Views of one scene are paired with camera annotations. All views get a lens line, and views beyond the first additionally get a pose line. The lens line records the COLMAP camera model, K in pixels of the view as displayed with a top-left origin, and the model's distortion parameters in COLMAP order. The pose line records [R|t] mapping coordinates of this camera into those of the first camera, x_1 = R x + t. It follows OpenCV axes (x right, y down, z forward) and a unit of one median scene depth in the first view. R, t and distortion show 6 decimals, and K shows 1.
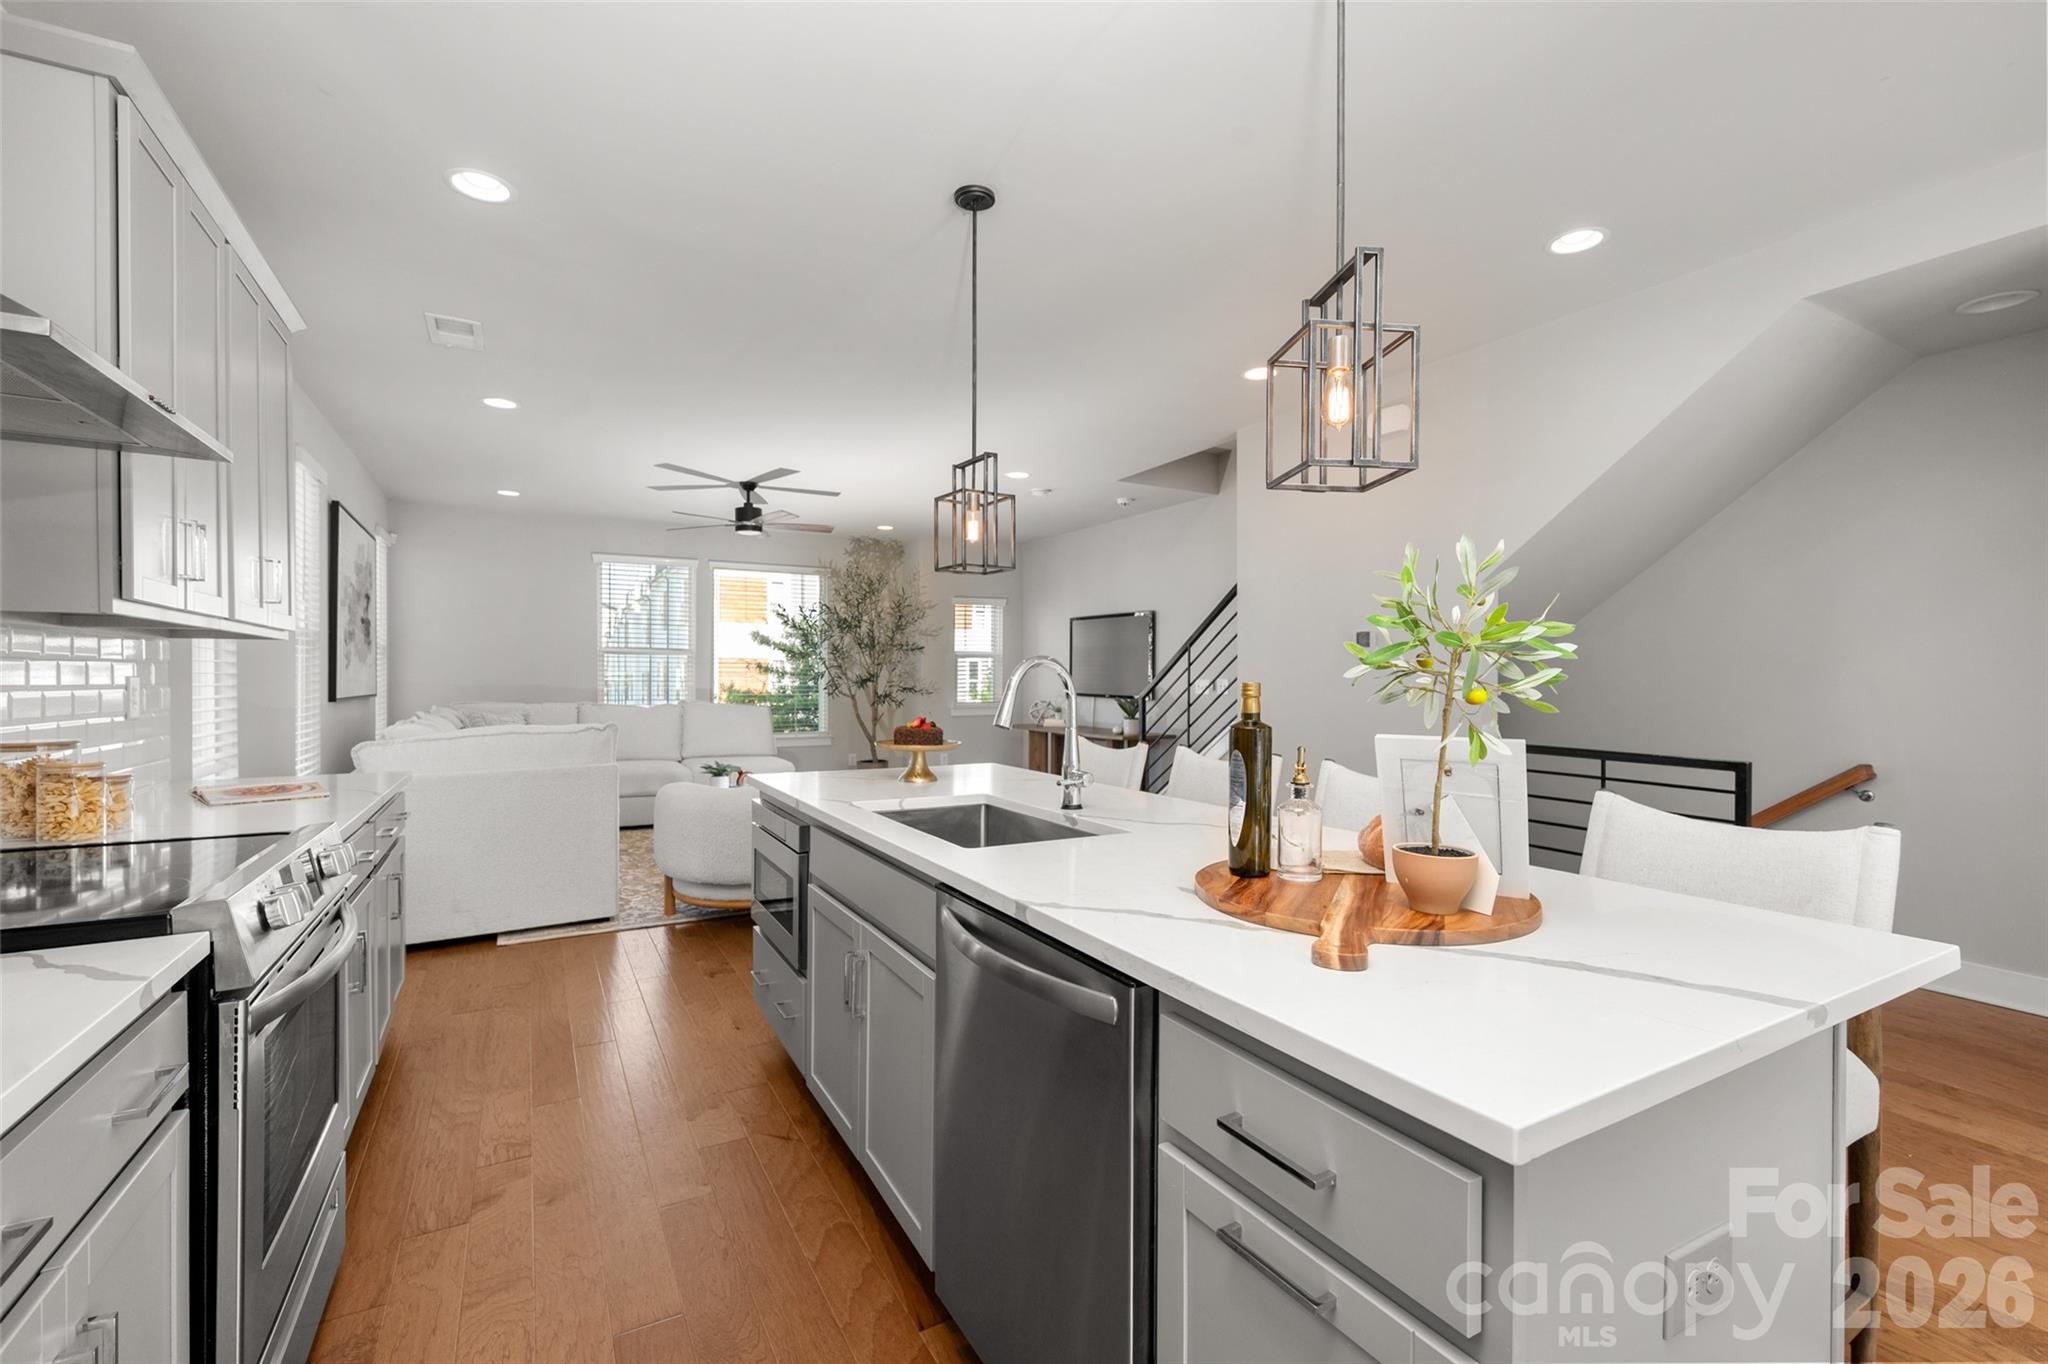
lens RADIAL K [[902.6, 0, 1035.9], [0, 902.6, 671.1], [0, 0, 1]] dist [-0.000759, -0.000906]
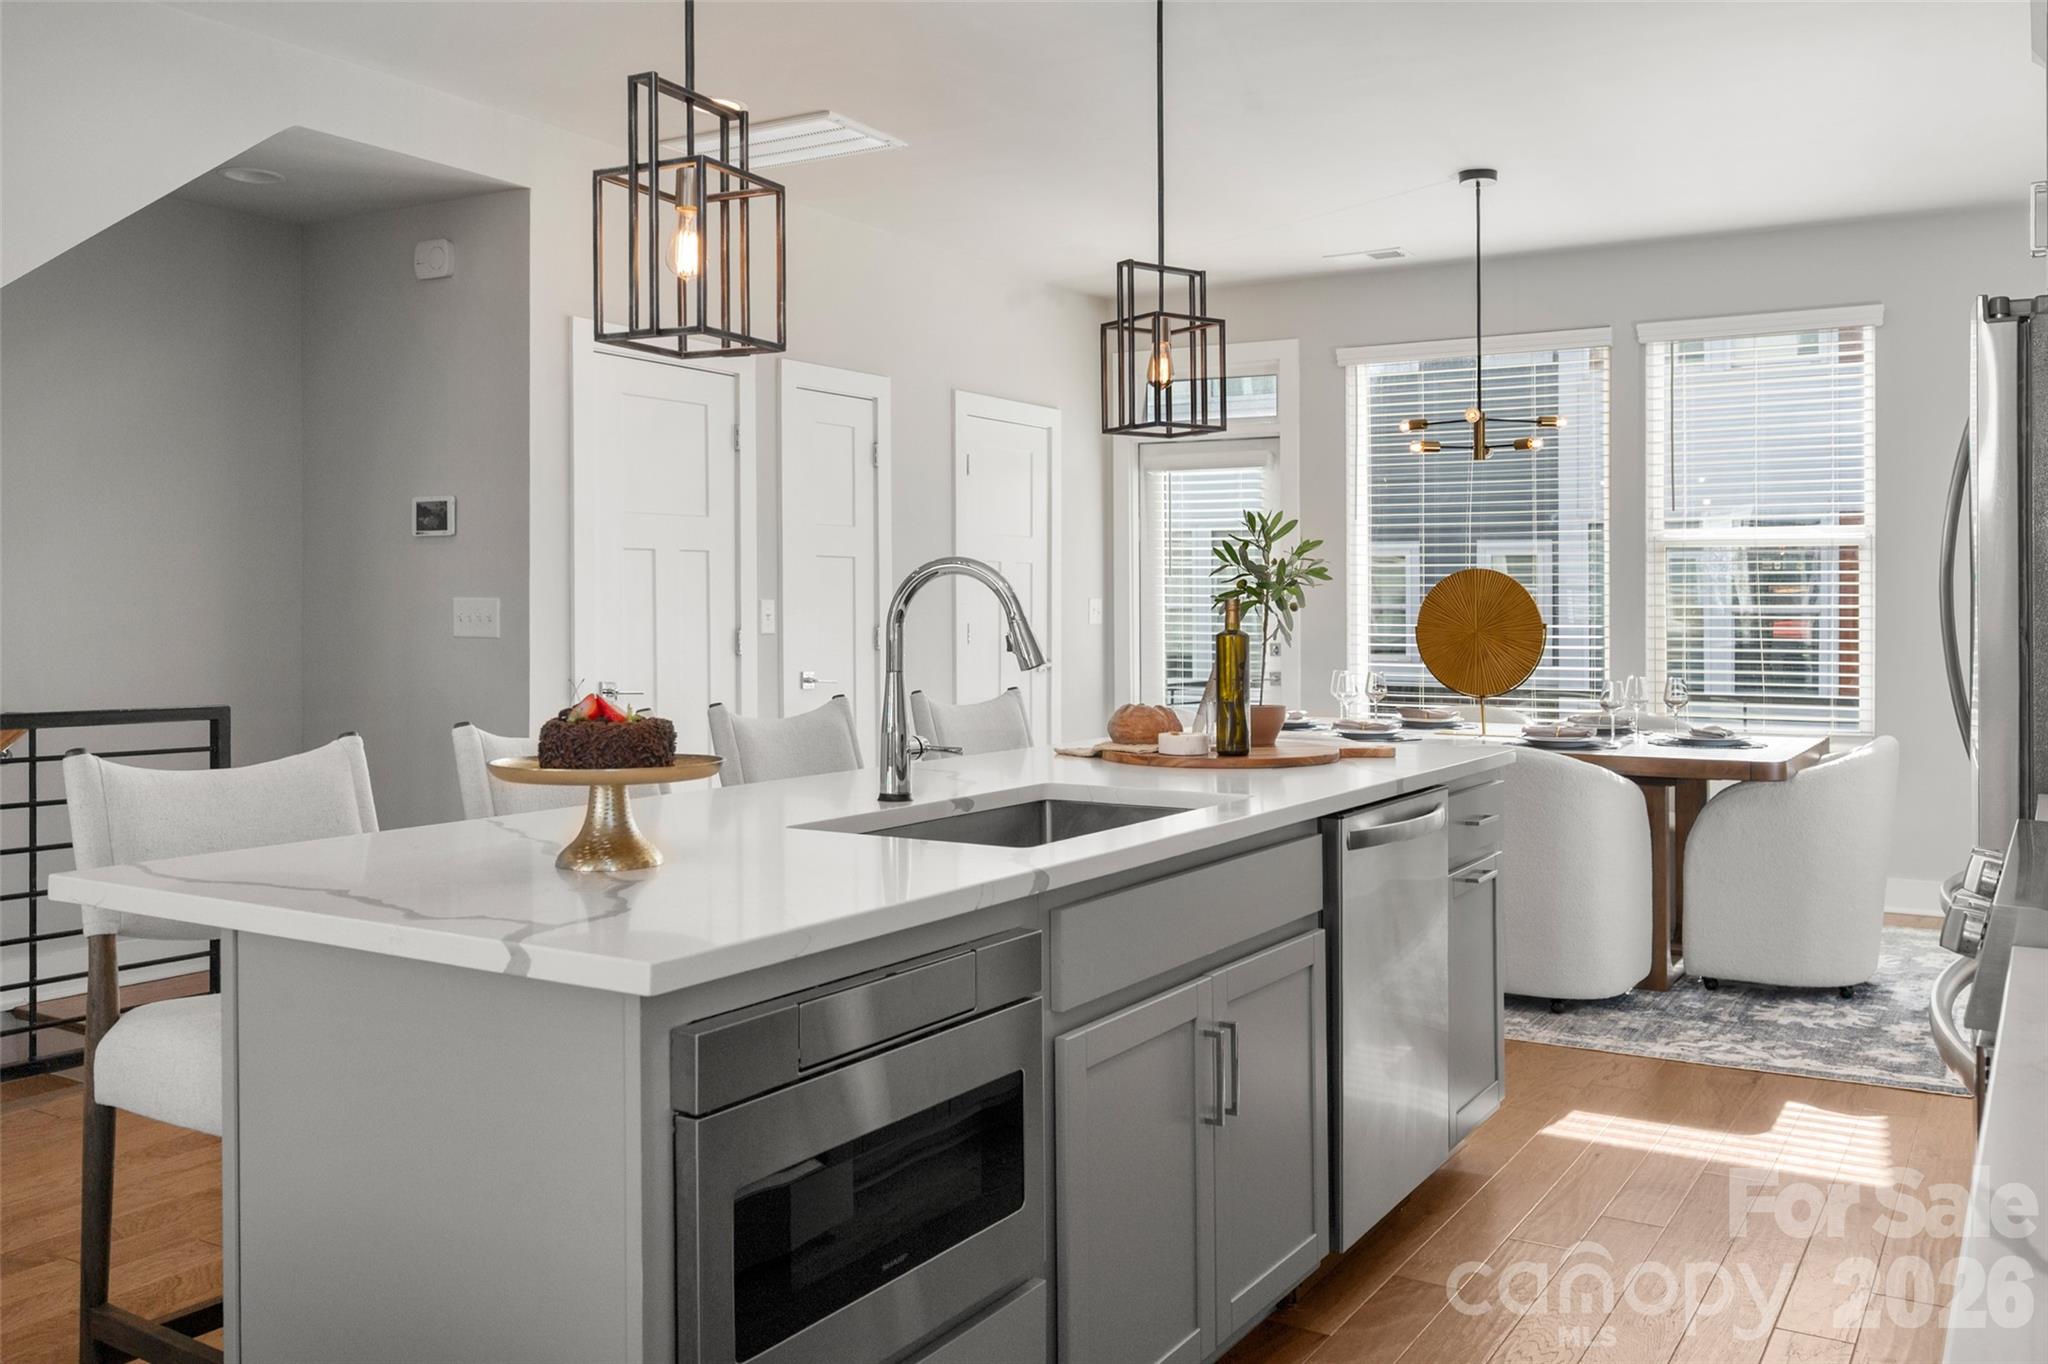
lens RADIAL K [[1693.0, 0, 1020.8], [0, 1693.0, 600.6], [0, 0, 1]] dist [-0.006885, -0.000053]
pose [[-0.481681, -0.002009, 0.876345, -0.667906], [-0.010675, 0.999937, -0.003575, 0.010241], [-0.876282, -0.011077, -0.481672, 0.965693]]
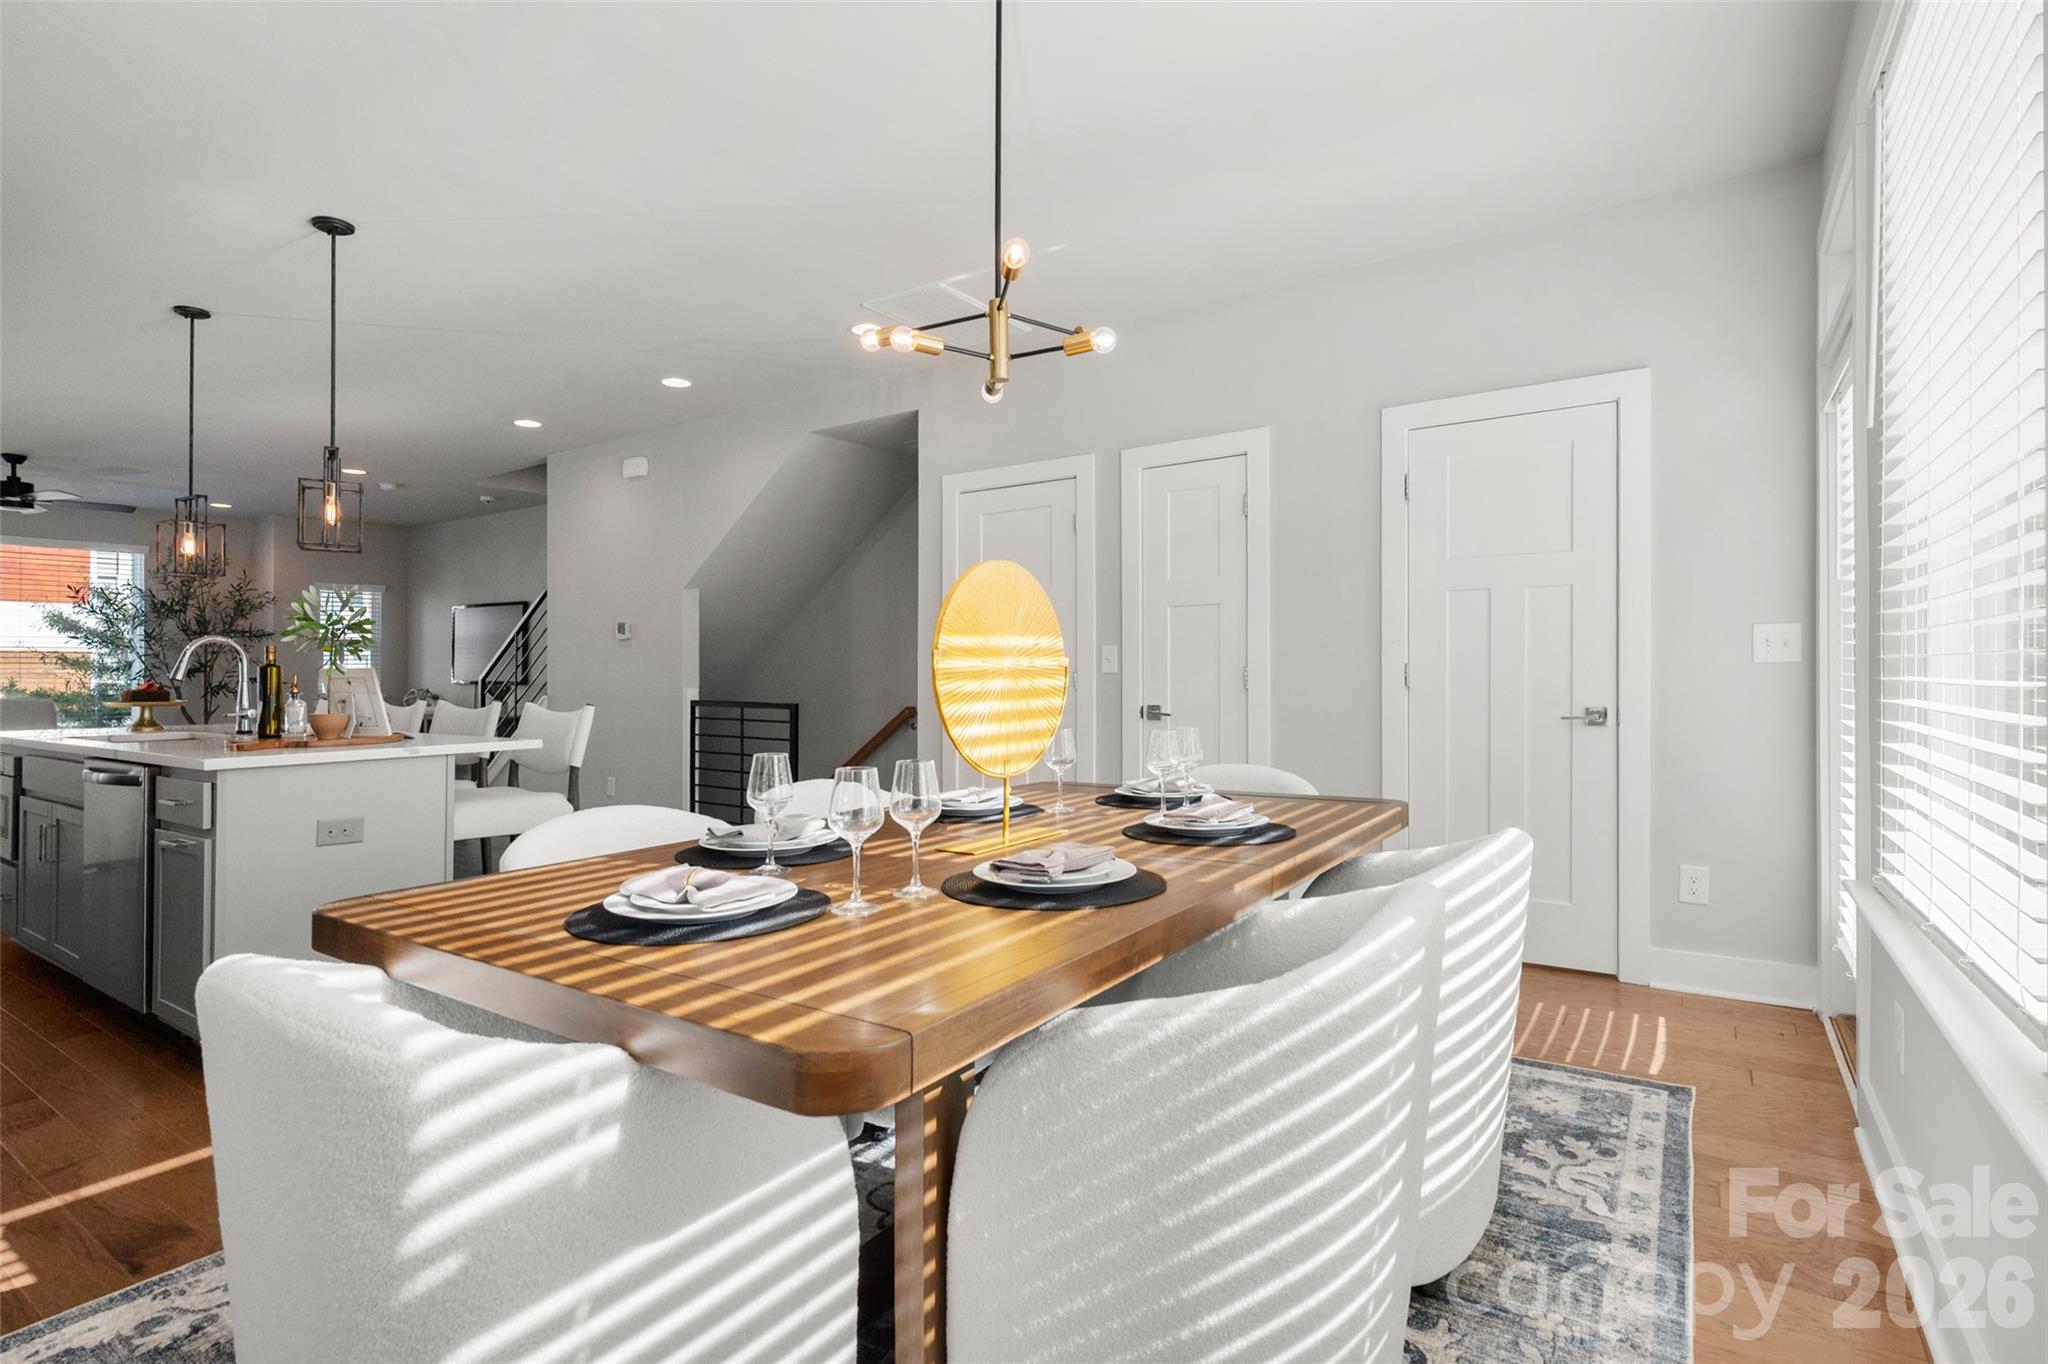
lens RADIAL K [[991.4, 0, 1024.3], [0, 991.4, 652.6], [0, 0, 1]] dist [-0.000895, 0.000936]
pose [[0.895713, -0.002513, 0.444625, 0.309225], [0.008210, 0.999907, -0.010889, 0.026832], [-0.444556, 0.013404, 0.895651, -0.726024]]
